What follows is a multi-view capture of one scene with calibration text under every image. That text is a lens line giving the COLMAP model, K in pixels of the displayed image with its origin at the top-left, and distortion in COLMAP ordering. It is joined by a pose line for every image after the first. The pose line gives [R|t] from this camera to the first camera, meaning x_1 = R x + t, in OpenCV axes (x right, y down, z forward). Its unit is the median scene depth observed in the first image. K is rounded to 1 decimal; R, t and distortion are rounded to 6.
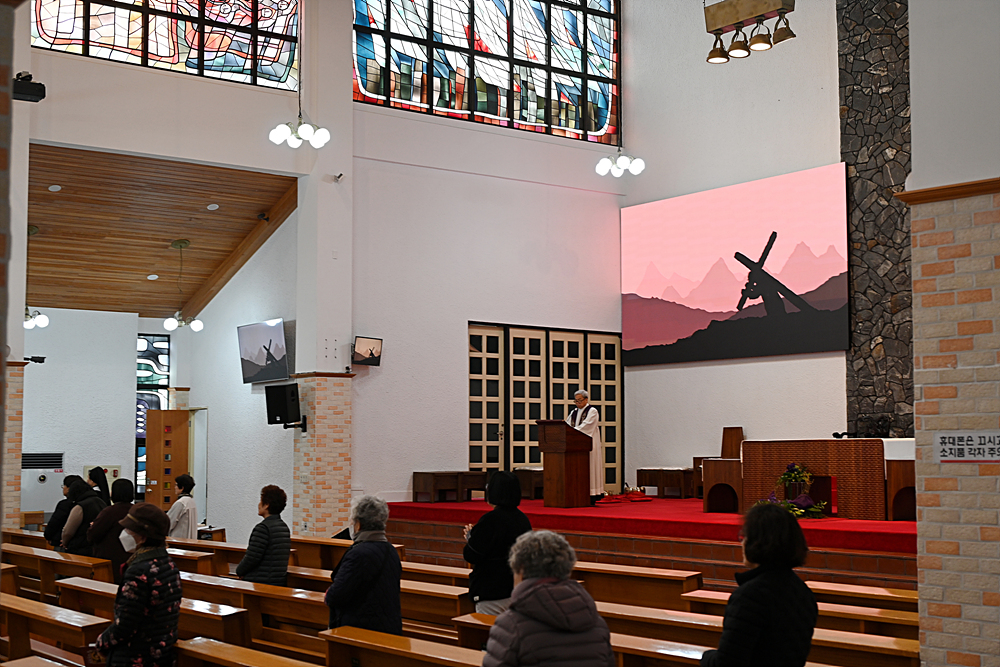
lens RADIAL K [[1352.3, 0, 499.5], [0, 1352.3, 333.7], [0, 0, 1]] dist [0.020342, 0.000000]
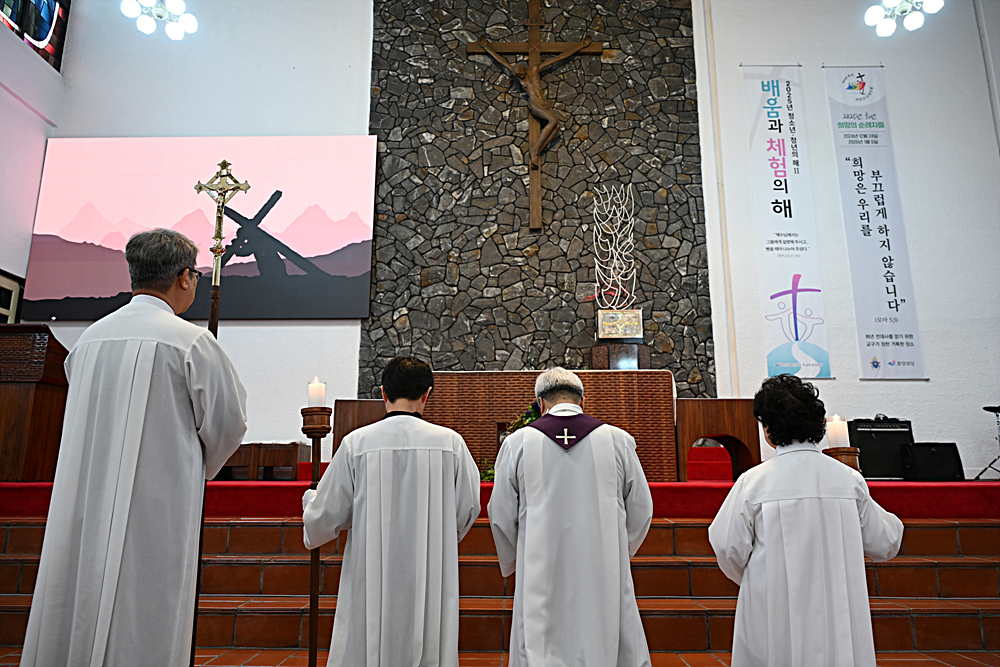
lens RADIAL K [[679.9, 0, 501.0], [0, 679.9, 329.8], [0, 0, 1]] dist [-0.016558, 0.004755]
pose [[0.606324, 0.174272, 0.775887, -0.054306], [-0.066987, 0.983416, -0.168538, 0.093560], [-0.792392, 0.050215, 0.607943, 0.632451]]
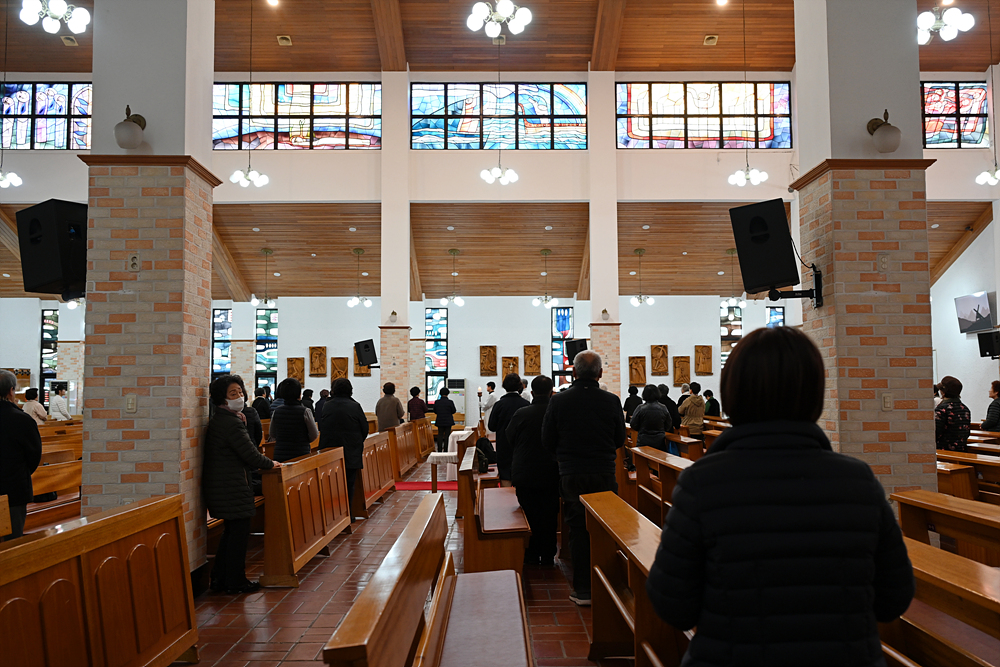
lens RADIAL K [[908.1, 0, 501.6], [0, 908.1, 330.7], [0, 0, 1]] dist [-0.002972, 0.000000]
pose [[0.807189, -0.045228, -0.588558, 0.010601], [0.052598, 0.998605, -0.004602, 0.019870], [0.587946, -0.027242, 0.808442, -0.389680]]
